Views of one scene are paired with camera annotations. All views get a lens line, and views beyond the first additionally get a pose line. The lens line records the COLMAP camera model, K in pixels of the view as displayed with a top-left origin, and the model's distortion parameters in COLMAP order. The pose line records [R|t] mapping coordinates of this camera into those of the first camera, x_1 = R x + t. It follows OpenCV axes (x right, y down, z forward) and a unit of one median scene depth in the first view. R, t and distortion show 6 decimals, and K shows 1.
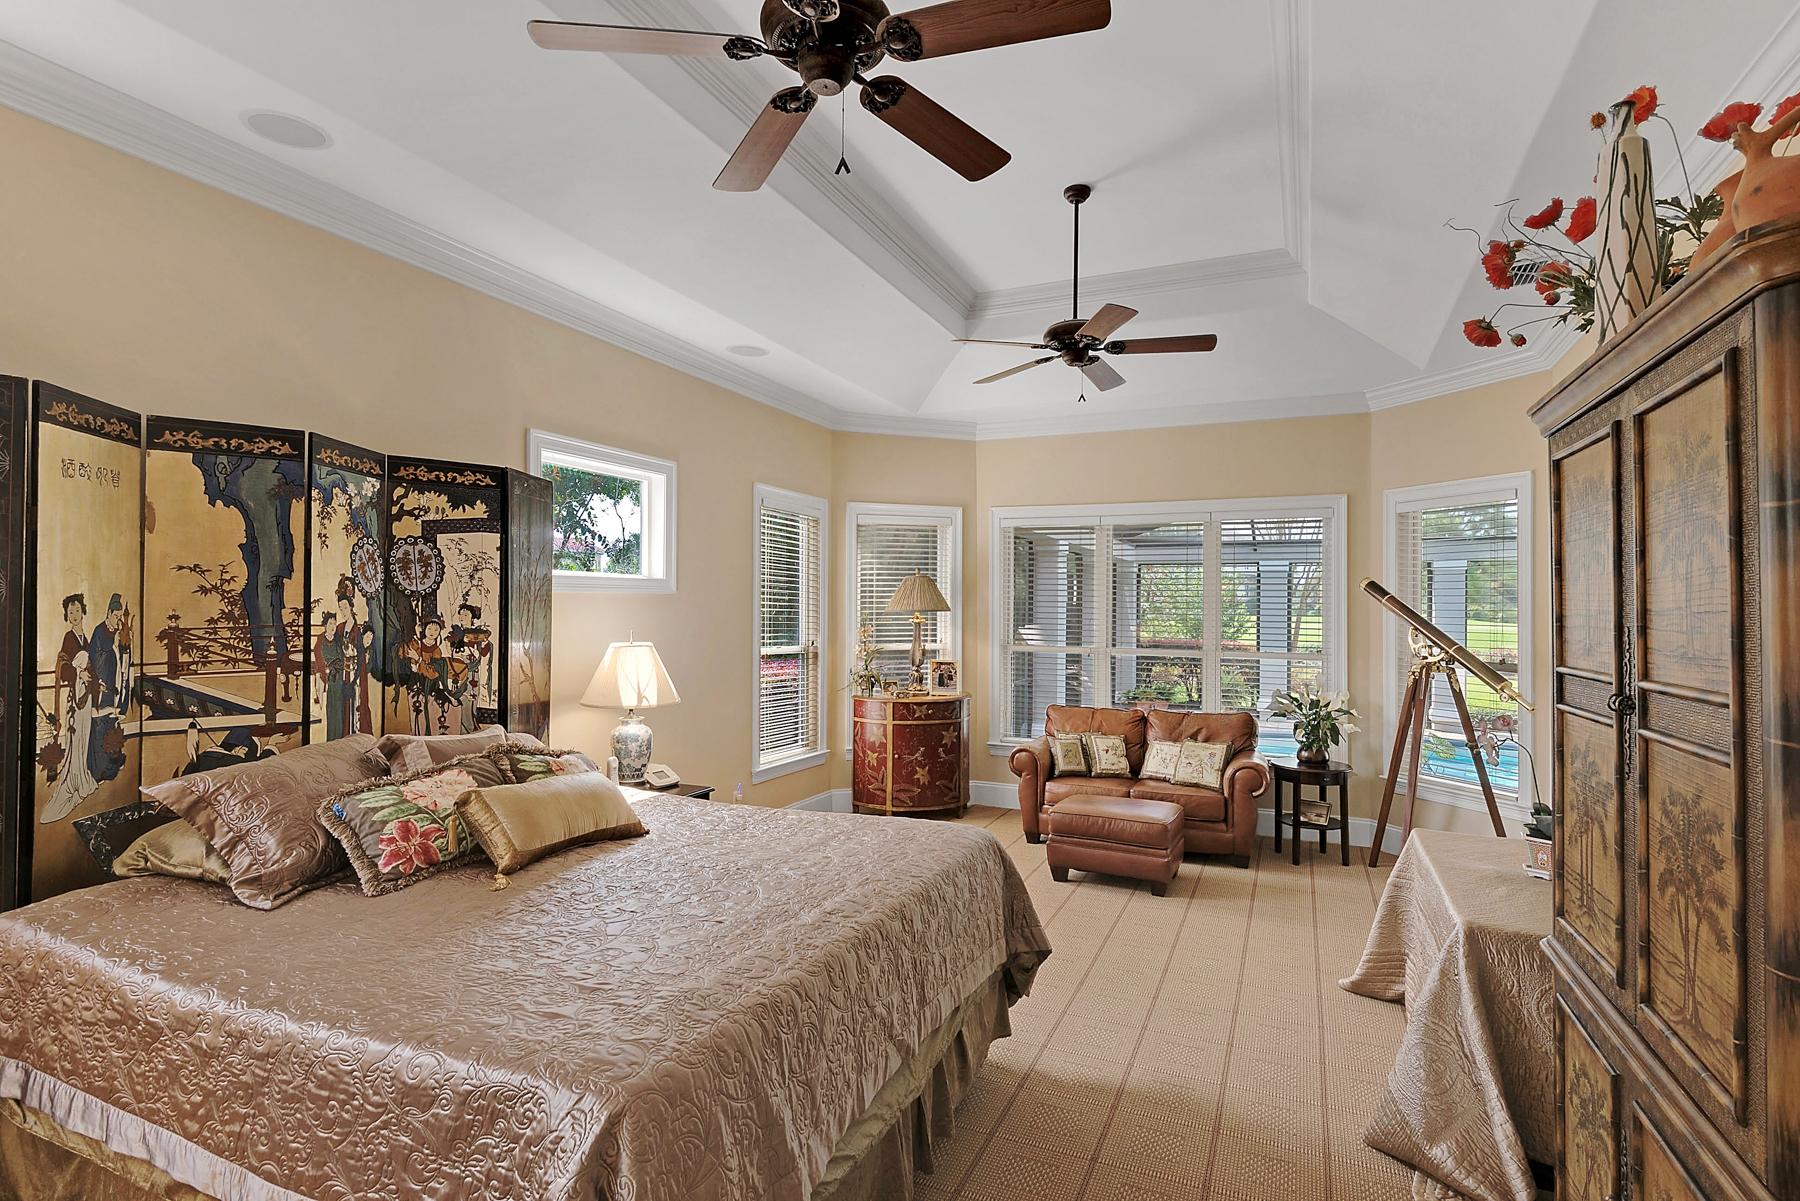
lens RADIAL K [[923.0, 0, 894.2], [0, 923.0, 608.0], [0, 0, 1]] dist [0.034136, -0.000505]
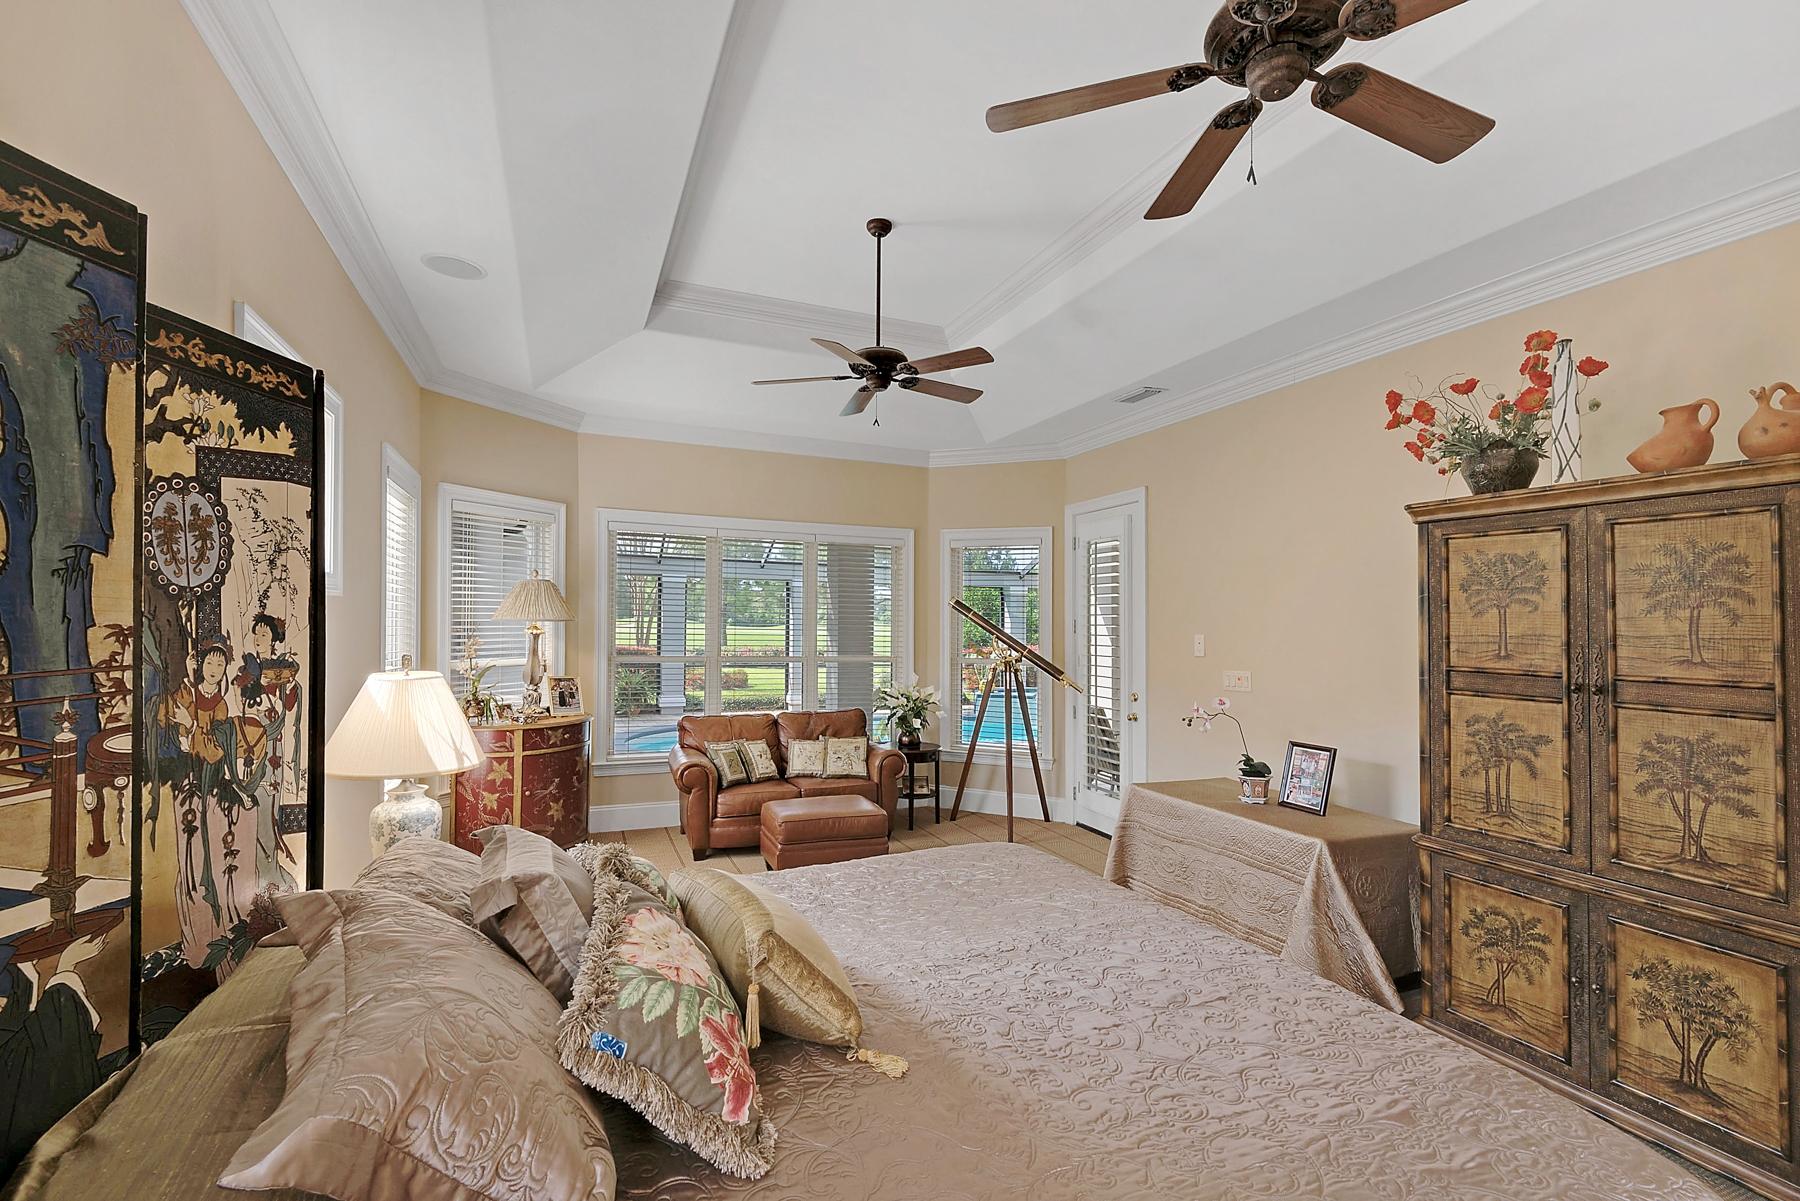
lens RADIAL K [[828.1, 0, 894.8], [0, 828.1, 610.0], [0, 0, 1]] dist [0.015751, -0.001291]
pose [[0.678145, 0.012791, 0.734817, -0.573887], [-0.010085, 0.999916, -0.008098, -0.006286], [-0.734859, -0.001919, 0.678217, 0.416824]]
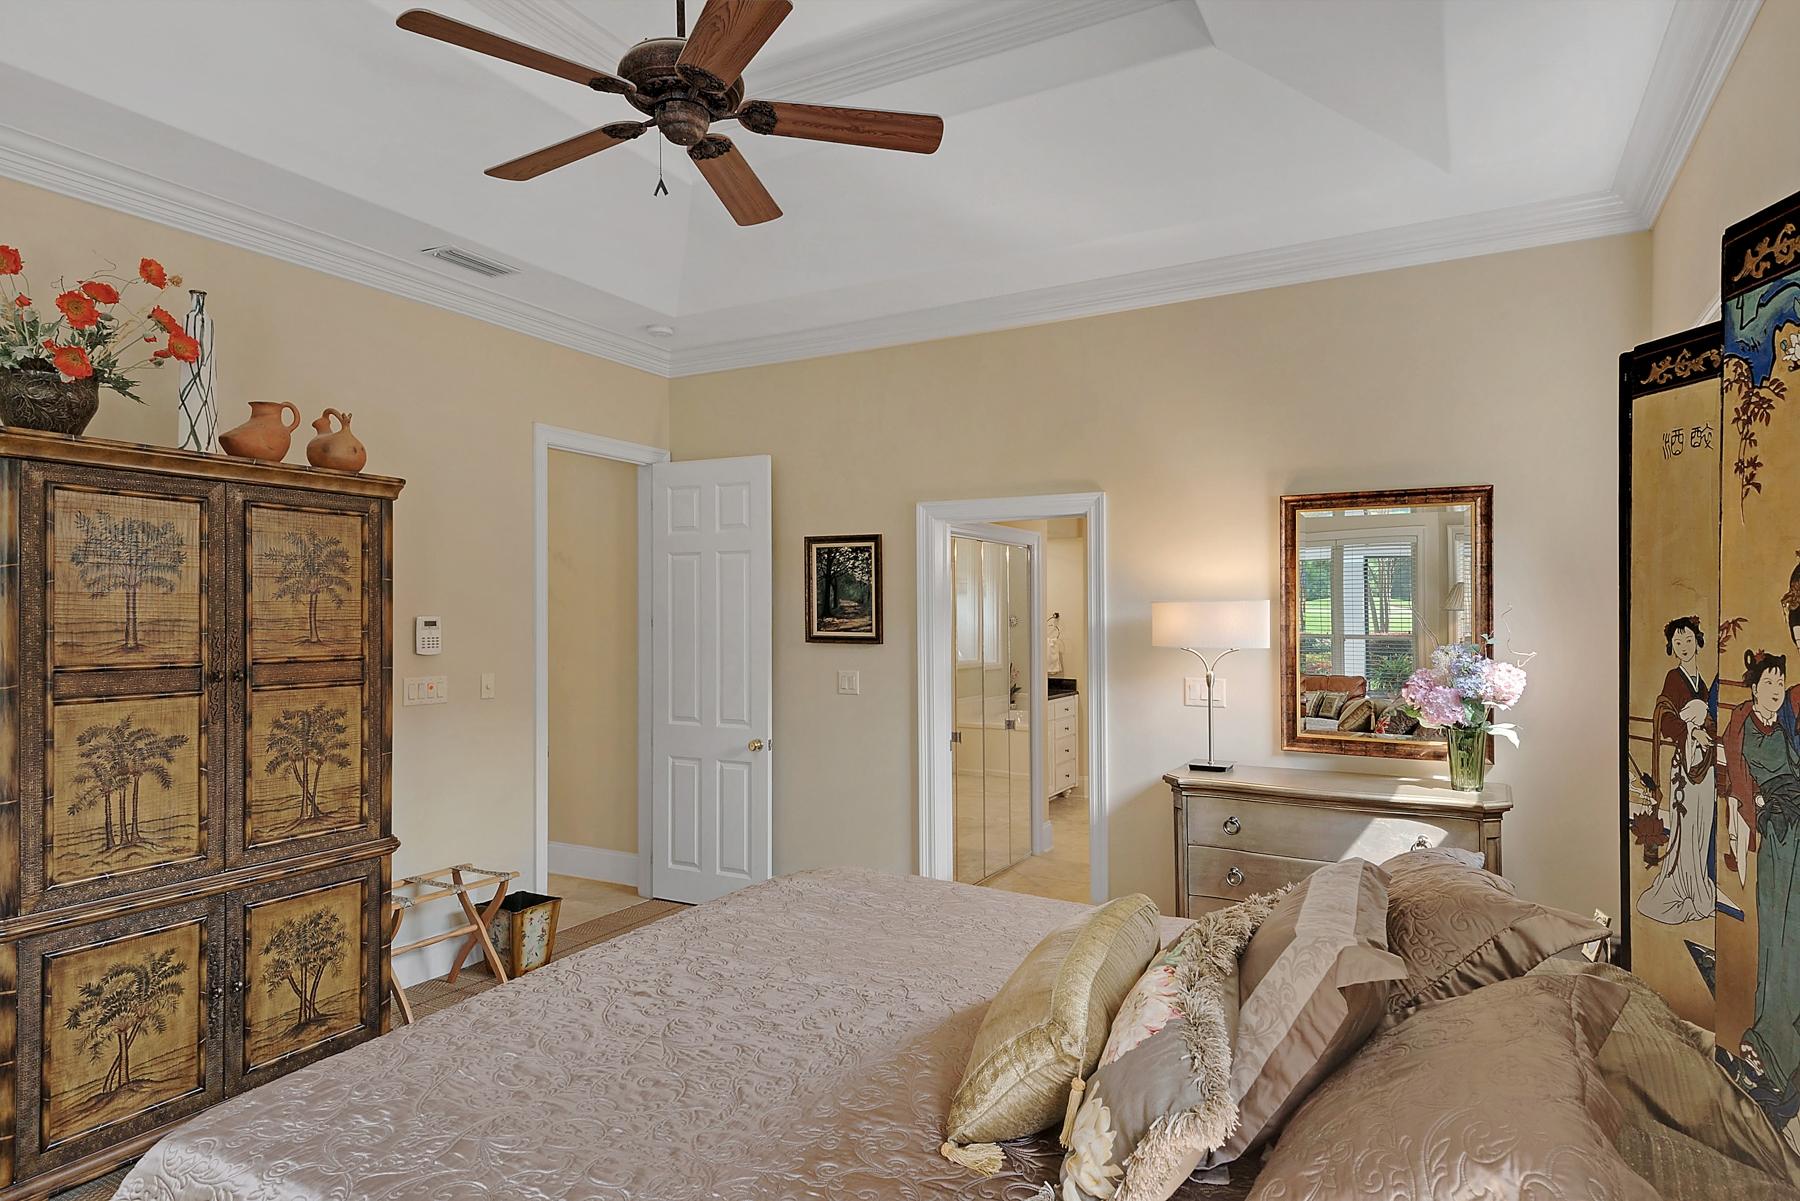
lens RADIAL K [[1017.8, 0, 895.4], [0, 1017.8, 588.2], [0, 0, 1]] dist [0.032123, -0.000704]
pose [[-0.996964, -0.010125, 0.077204, -0.238354], [-0.012275, 0.999548, -0.027430, -0.005300], [-0.076891, -0.028295, -0.996638, 1.281053]]
